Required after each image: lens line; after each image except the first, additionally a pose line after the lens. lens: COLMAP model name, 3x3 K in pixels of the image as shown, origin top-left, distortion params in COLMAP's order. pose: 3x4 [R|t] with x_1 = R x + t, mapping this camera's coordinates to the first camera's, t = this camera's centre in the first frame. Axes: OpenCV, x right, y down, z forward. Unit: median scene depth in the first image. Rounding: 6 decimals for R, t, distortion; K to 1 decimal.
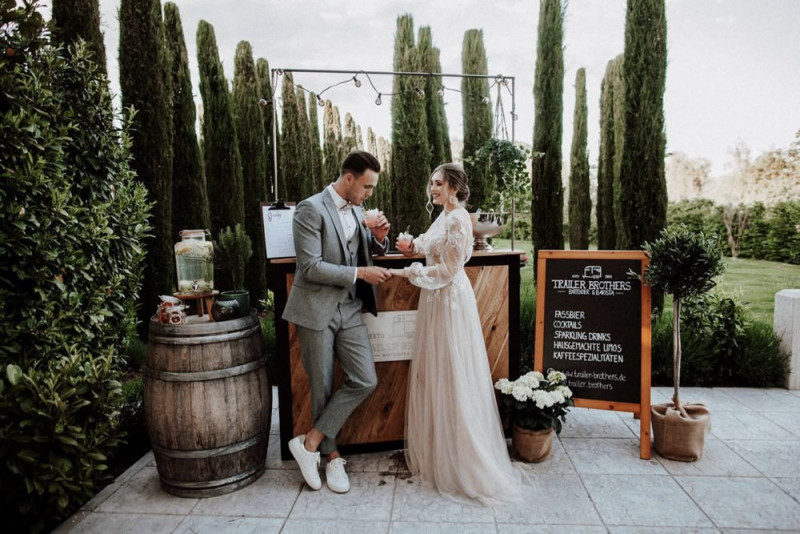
lens RADIAL K [[543.6, 0, 399.2], [0, 543.6, 264.3], [0, 0, 1]] dist [-0.051634, 0.046358]
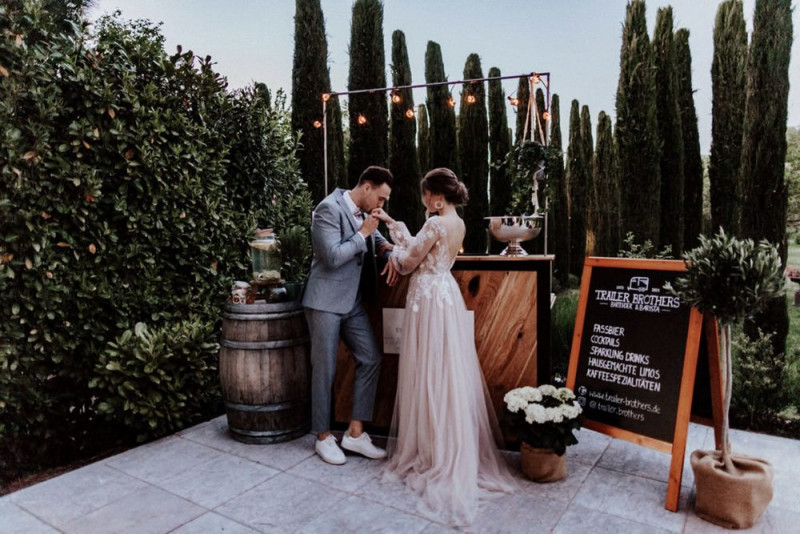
lens RADIAL K [[534.9, 0, 396.8], [0, 534.9, 263.7], [0, 0, 1]] dist [0.008012, -0.001824]
pose [[0.874436, 0.040096, -0.483480, 0.439388], [-0.043229, 0.999054, 0.004669, -0.005109], [0.483210, 0.016817, 0.875343, 0.054485]]
